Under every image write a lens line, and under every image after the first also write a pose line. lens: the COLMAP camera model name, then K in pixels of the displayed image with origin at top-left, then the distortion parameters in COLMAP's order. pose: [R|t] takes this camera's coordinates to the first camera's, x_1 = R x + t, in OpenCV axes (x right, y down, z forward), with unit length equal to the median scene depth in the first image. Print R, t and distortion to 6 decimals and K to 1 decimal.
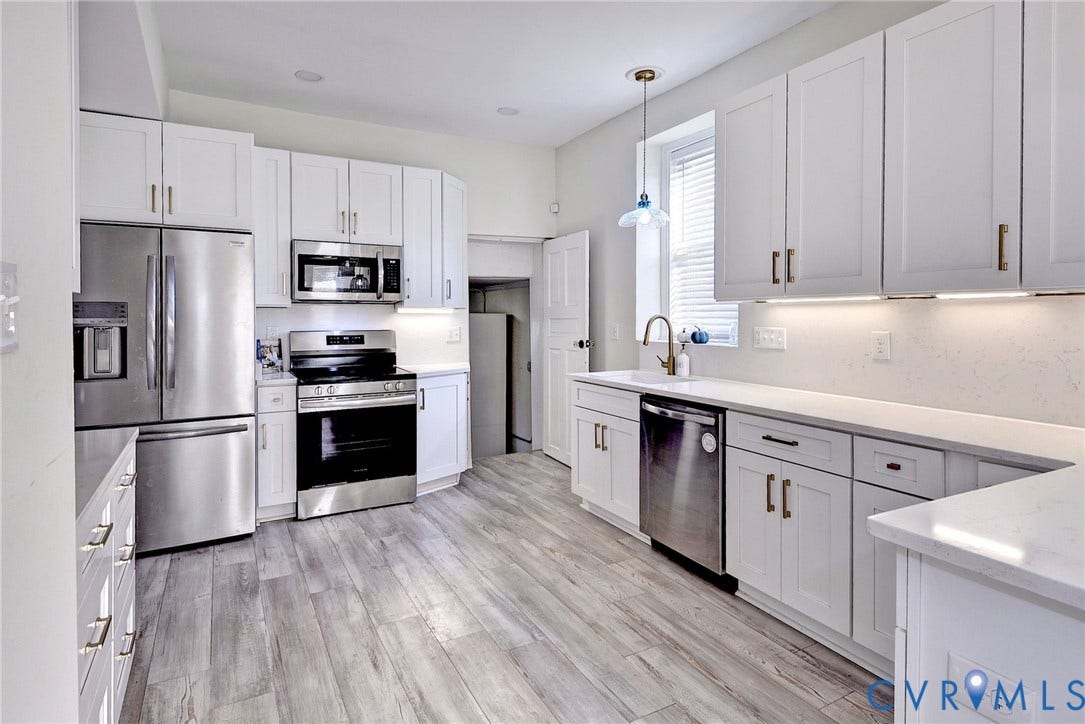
lens RADIAL K [[568.9, 0, 539.3], [0, 568.9, 325.0], [0, 0, 1]] dist [0.003330, 0.000523]
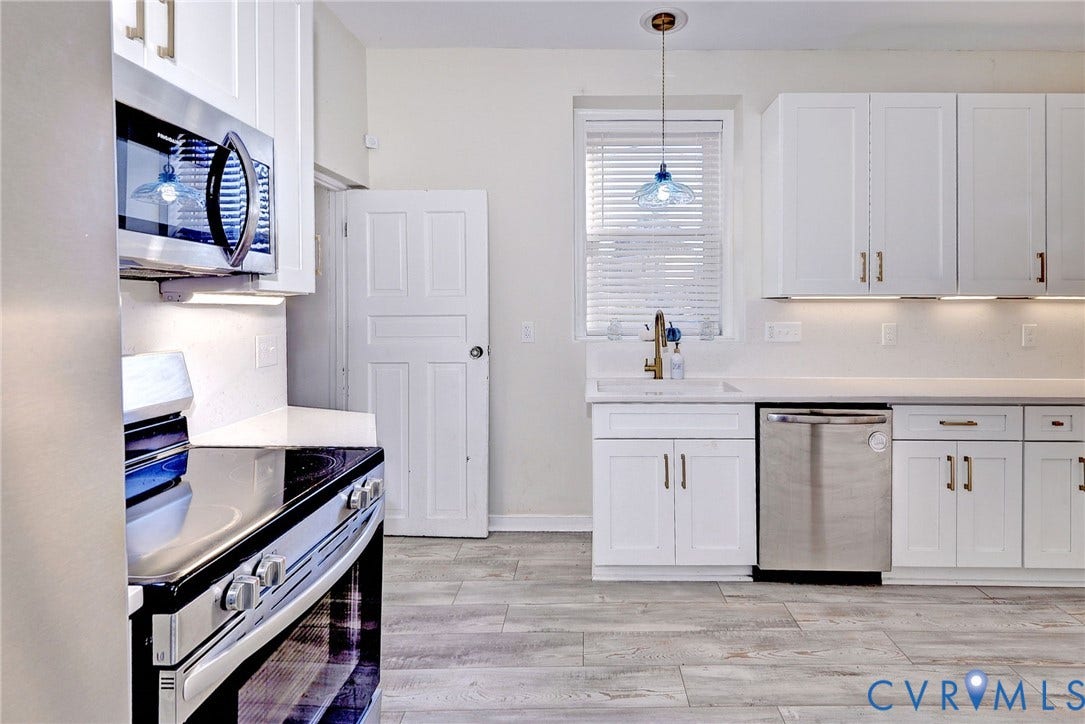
lens RADIAL K [[507.6, 0, 604.4], [0, 507.6, 312.6], [0, 0, 1]] dist [-0.000707, -0.000206]
pose [[0.478060, -0.005456, 0.878310, -0.497064], [0.012113, 0.999927, -0.000381, -0.014361], [-0.878244, 0.010821, 0.478091, 0.716072]]
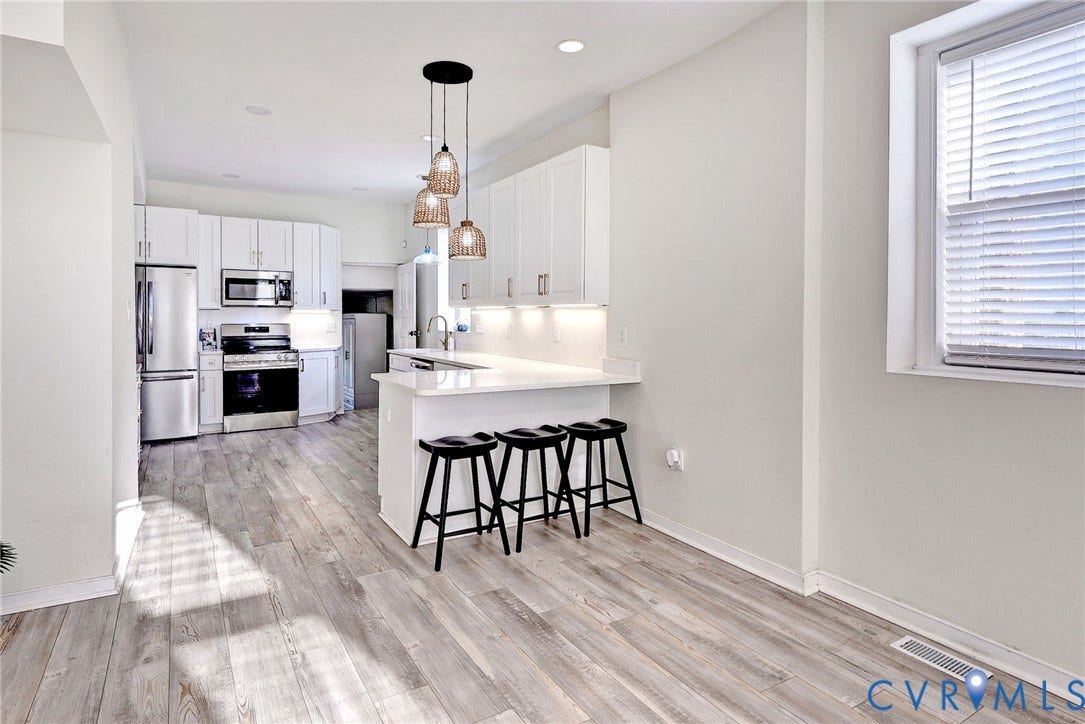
lens RADIAL K [[577.6, 0, 530.0], [0, 577.6, 328.4], [0, 0, 1]] dist [-0.000217, -0.000199]
pose [[0.999172, 0.003312, 0.040561, 0.422761], [-0.003546, 0.999977, 0.005713, 0.012593], [-0.040541, -0.005852, 0.999161, -0.769537]]
